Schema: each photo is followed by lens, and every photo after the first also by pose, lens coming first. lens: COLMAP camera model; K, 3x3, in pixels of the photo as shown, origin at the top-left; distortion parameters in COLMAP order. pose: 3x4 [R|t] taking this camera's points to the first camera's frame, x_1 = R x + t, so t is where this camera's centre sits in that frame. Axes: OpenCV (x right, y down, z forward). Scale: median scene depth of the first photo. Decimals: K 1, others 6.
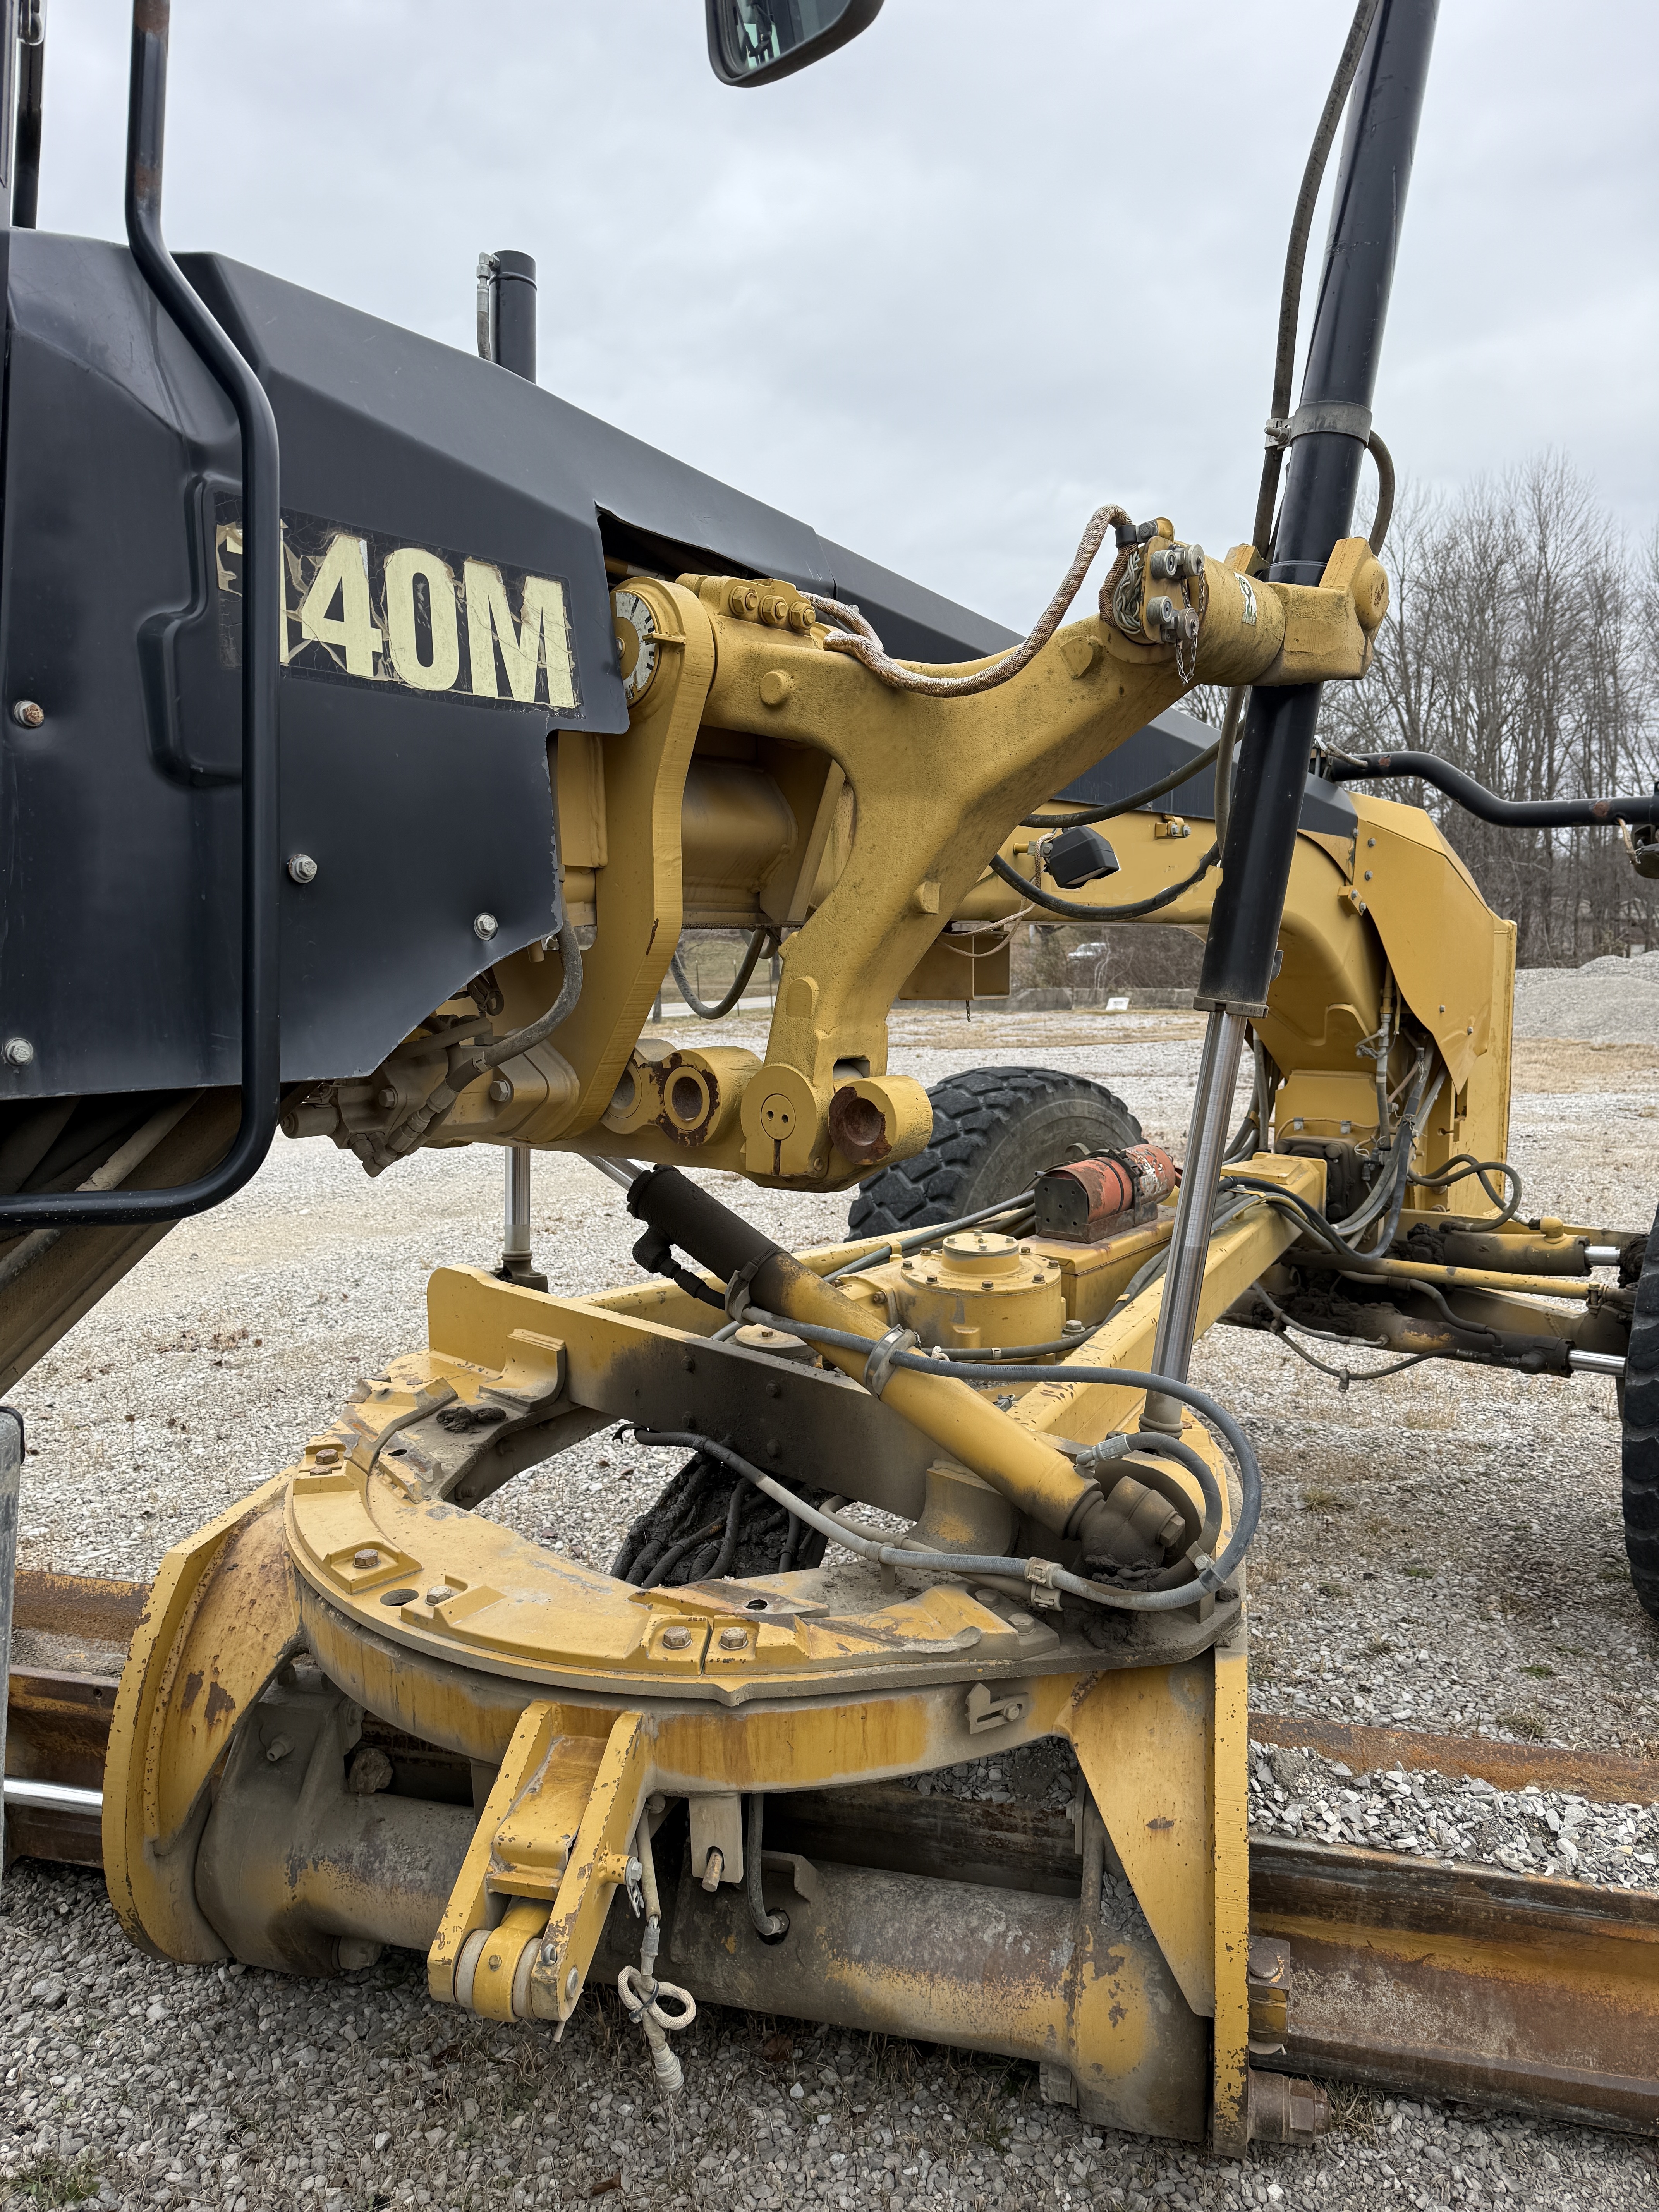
lens RADIAL K [[1519.0, 0, 829.5], [0, 1519.0, 1106.0], [0, 0, 1]] dist [0.042215, -0.048560]
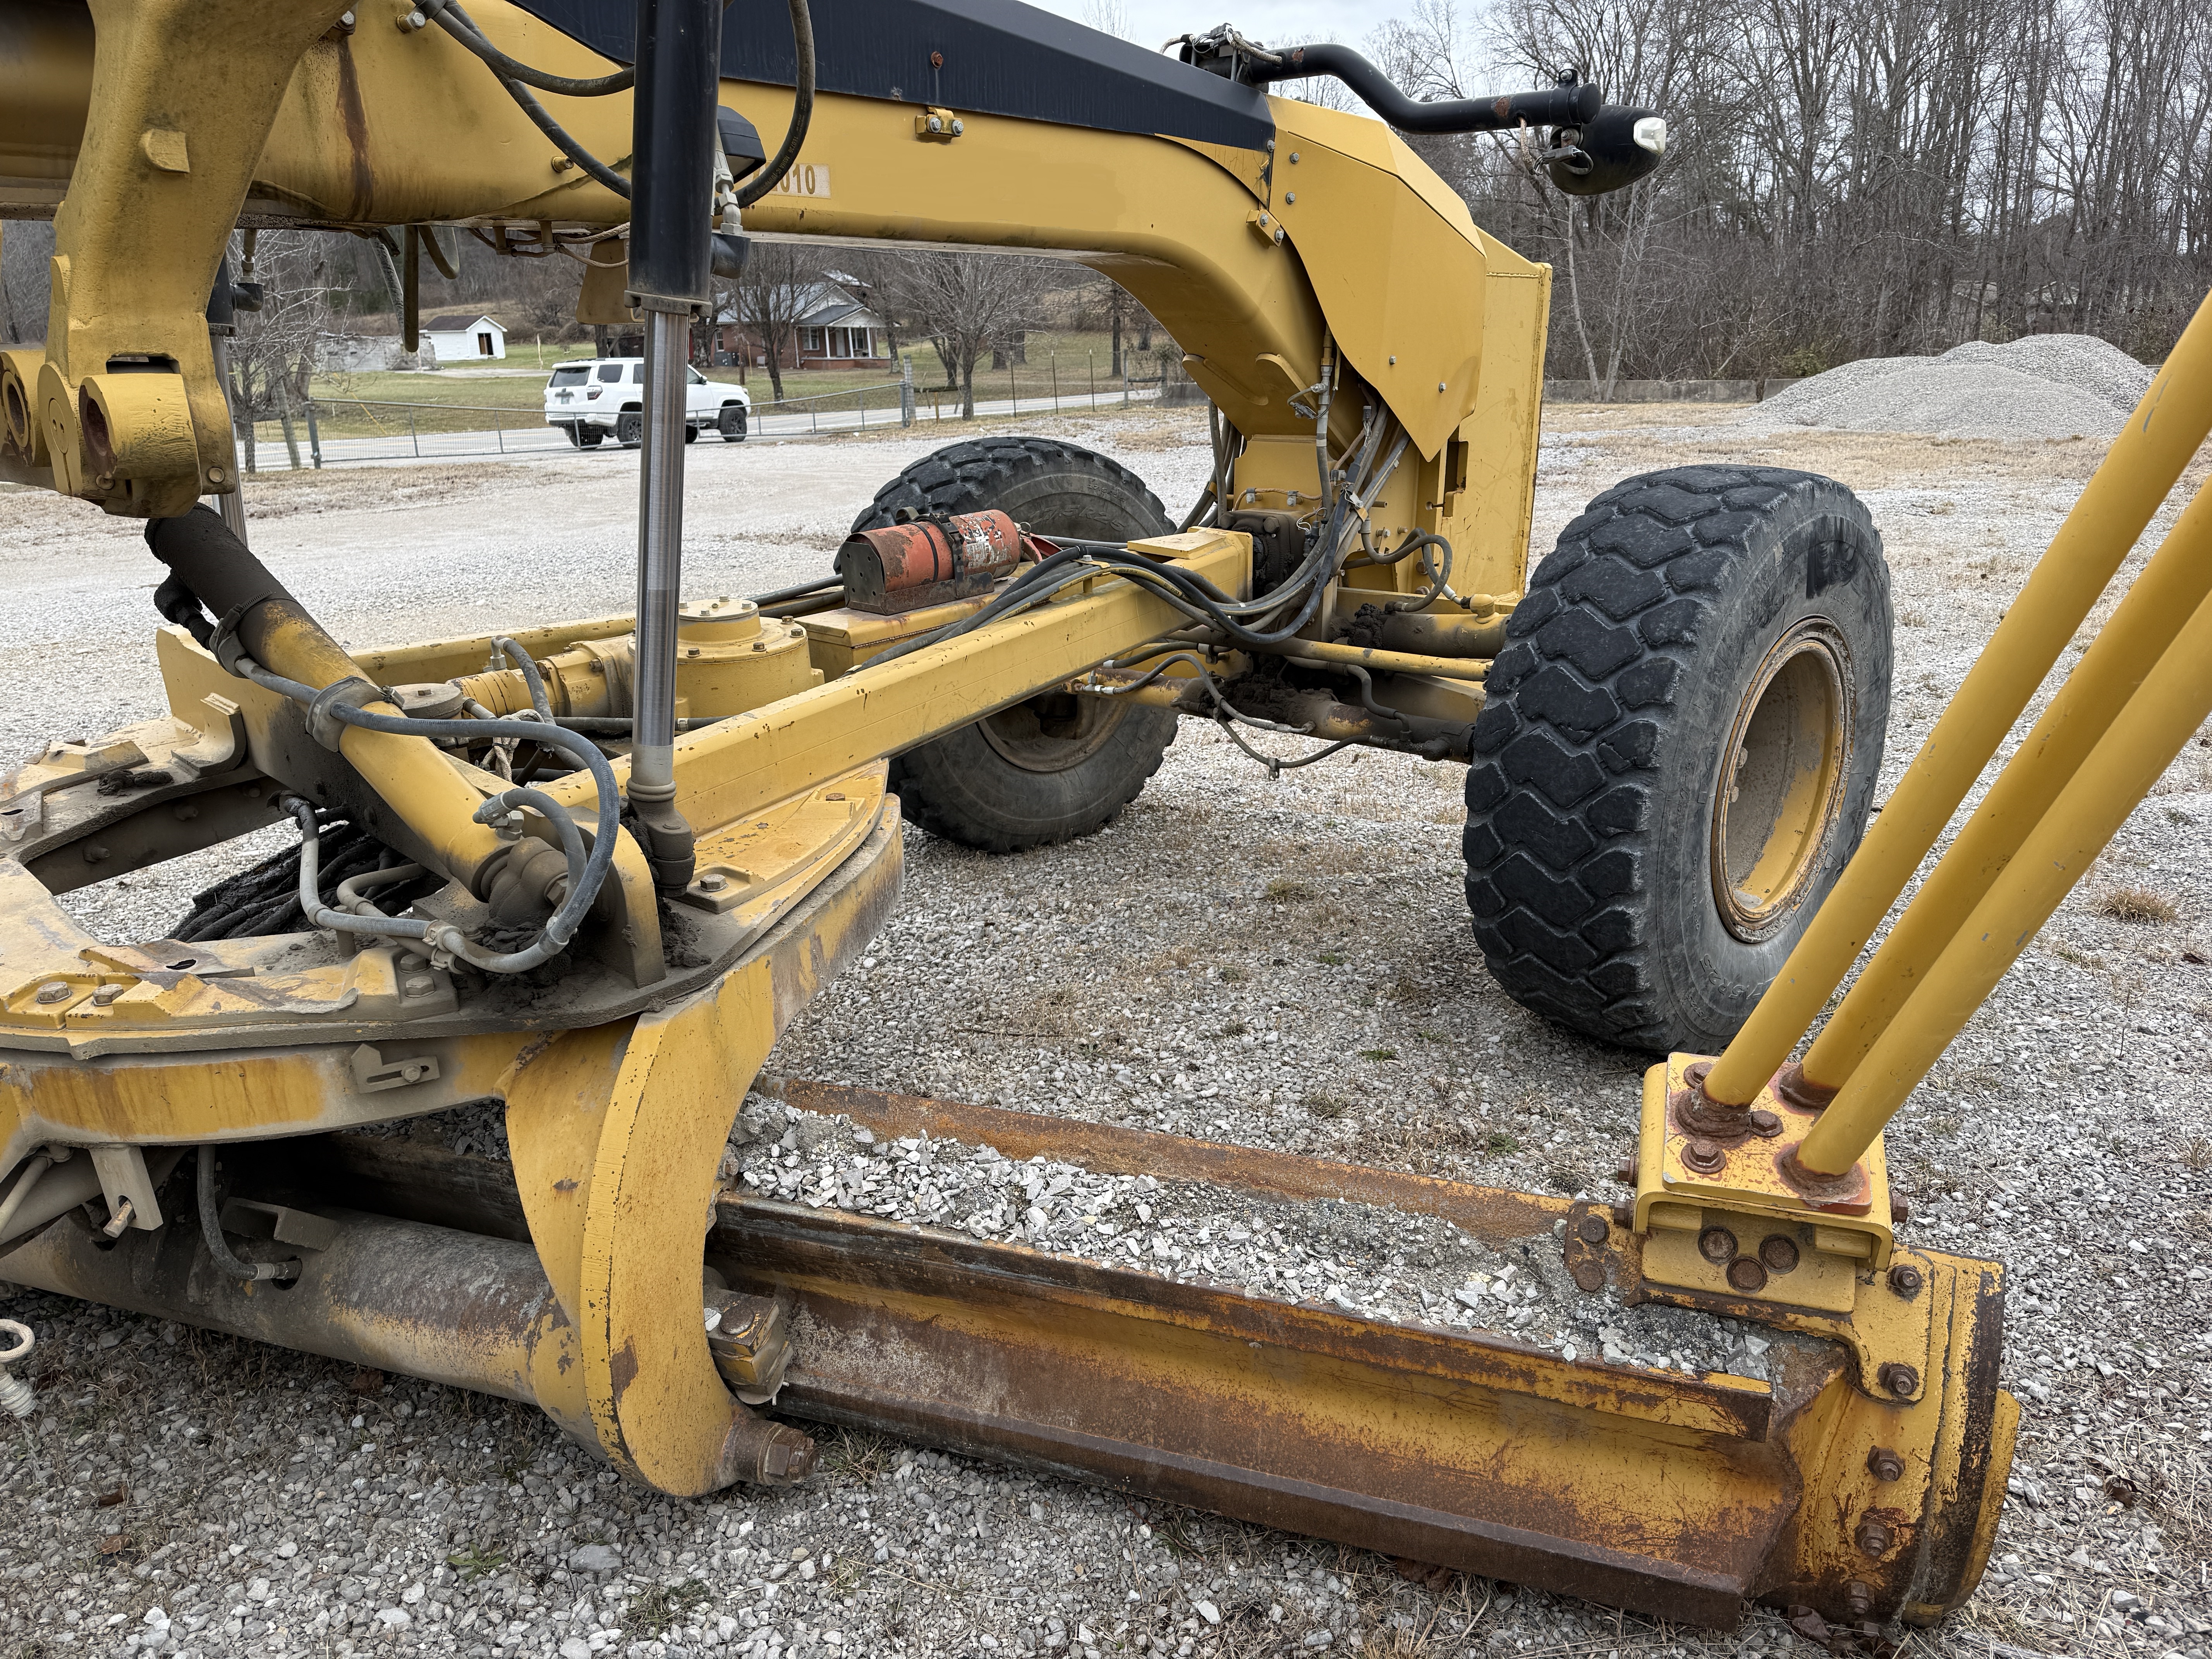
lens RADIAL K [[1504.9, 0, 1106.0], [0, 1504.9, 829.5], [0, 0, 1]] dist [0.125731, -0.205761]
pose [[0.998539, 0.014467, -0.052066, 0.547558], [-0.003554, 0.978996, 0.203850, 0.046837], [0.053922, -0.203367, 0.977617, 0.110160]]
